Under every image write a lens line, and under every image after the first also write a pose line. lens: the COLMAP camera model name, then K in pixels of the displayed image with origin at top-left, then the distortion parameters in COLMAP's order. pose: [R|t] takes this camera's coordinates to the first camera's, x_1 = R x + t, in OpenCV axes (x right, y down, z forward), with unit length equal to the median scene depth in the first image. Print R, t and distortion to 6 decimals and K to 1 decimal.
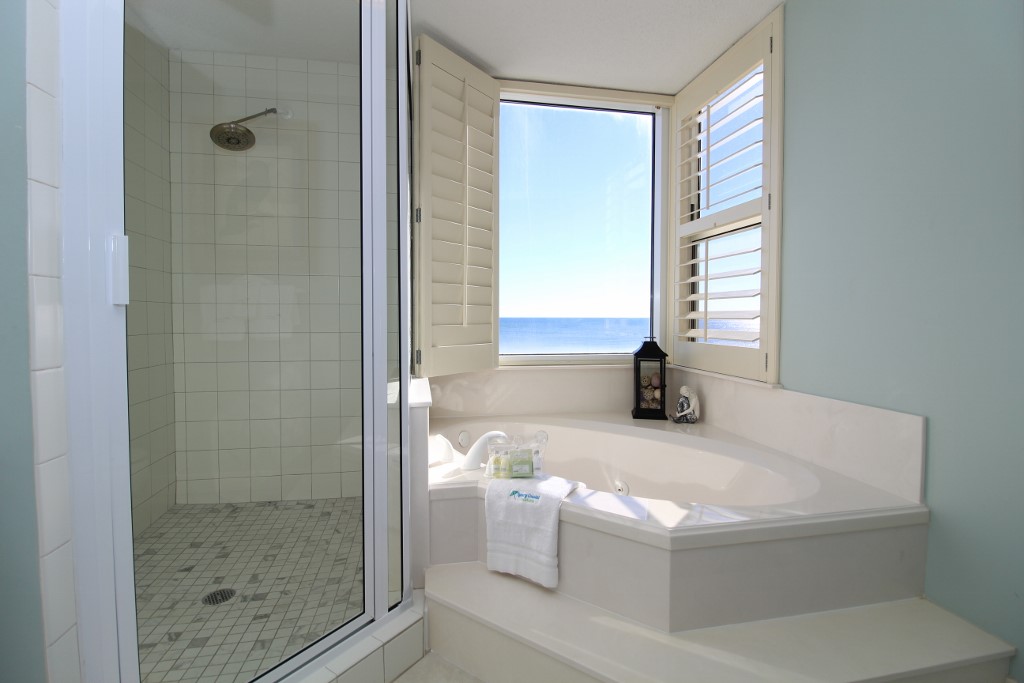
lens RADIAL K [[476.8, 0, 512.5], [0, 476.8, 338.7], [0, 0, 1]] dist [-0.020947, -0.002877]
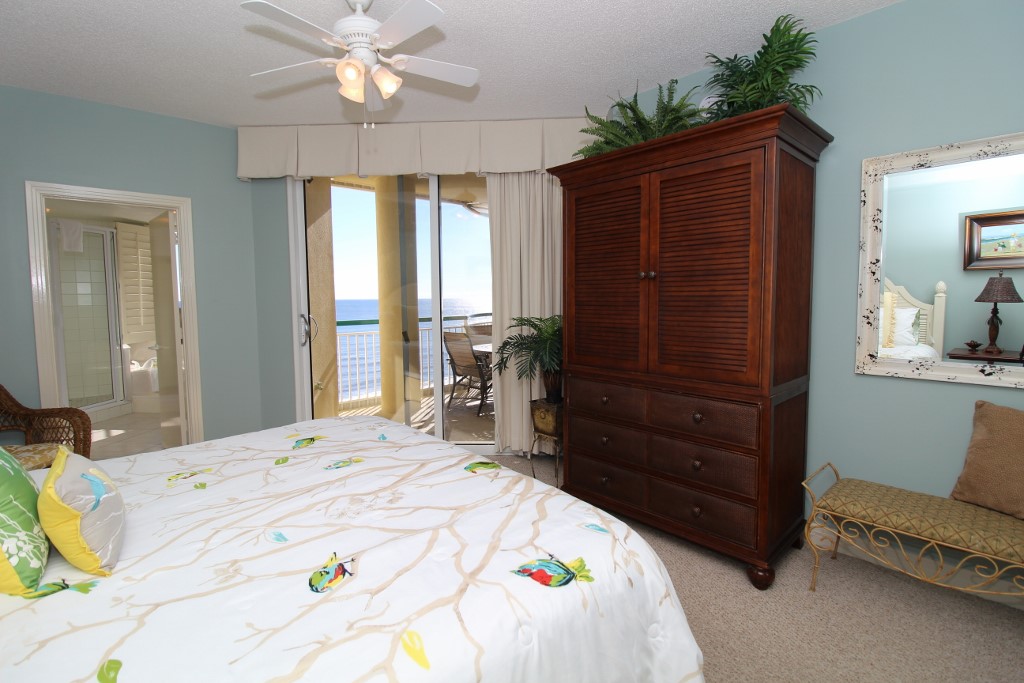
lens RADIAL K [[476.8, 0, 510.4], [0, 476.8, 323.7], [0, 0, 1]] dist [-0.020947, -0.002877]
pose [[0.844951, -0.038759, 0.533438, 0.347067], [0.033661, 0.999247, 0.019286, -0.020205], [-0.533784, 0.001660, 0.845619, -3.330864]]
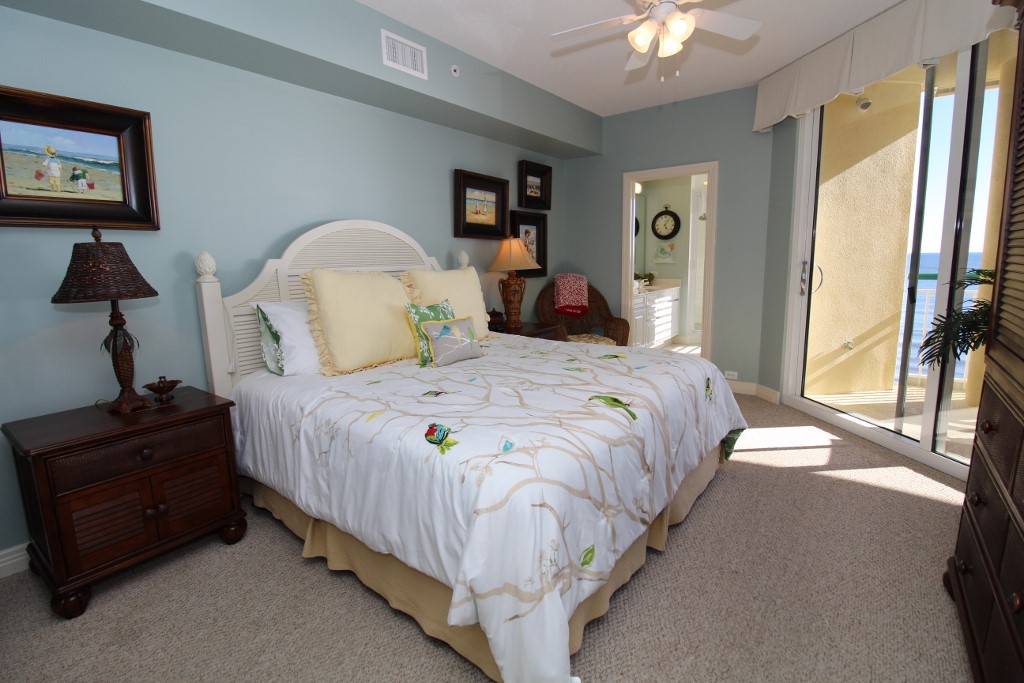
lens RADIAL K [[476.8, 0, 515.3], [0, 476.8, 333.6], [0, 0, 1]] dist [-0.020947, -0.002877]
pose [[0.674428, 0.102424, -0.731201, 1.510972], [-0.015530, 0.992080, 0.124643, 0.019135], [0.738177, -0.072708, 0.670678, -3.311809]]
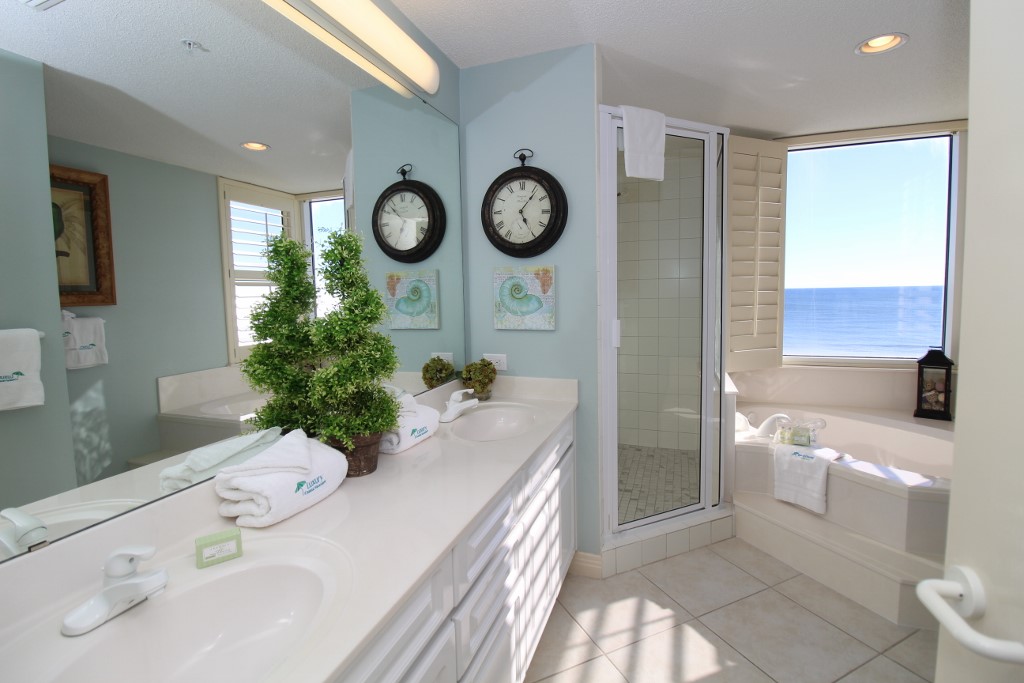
lens RADIAL K [[476.8, 0, 492.2], [0, 476.8, 332.9], [0, 0, 1]] dist [-0.020947, -0.002877]
pose [[0.845878, 0.021600, -0.532938, -0.020150], [0.001163, 0.999103, 0.042340, -0.134931], [0.533375, -0.036434, 0.845094, -0.792942]]
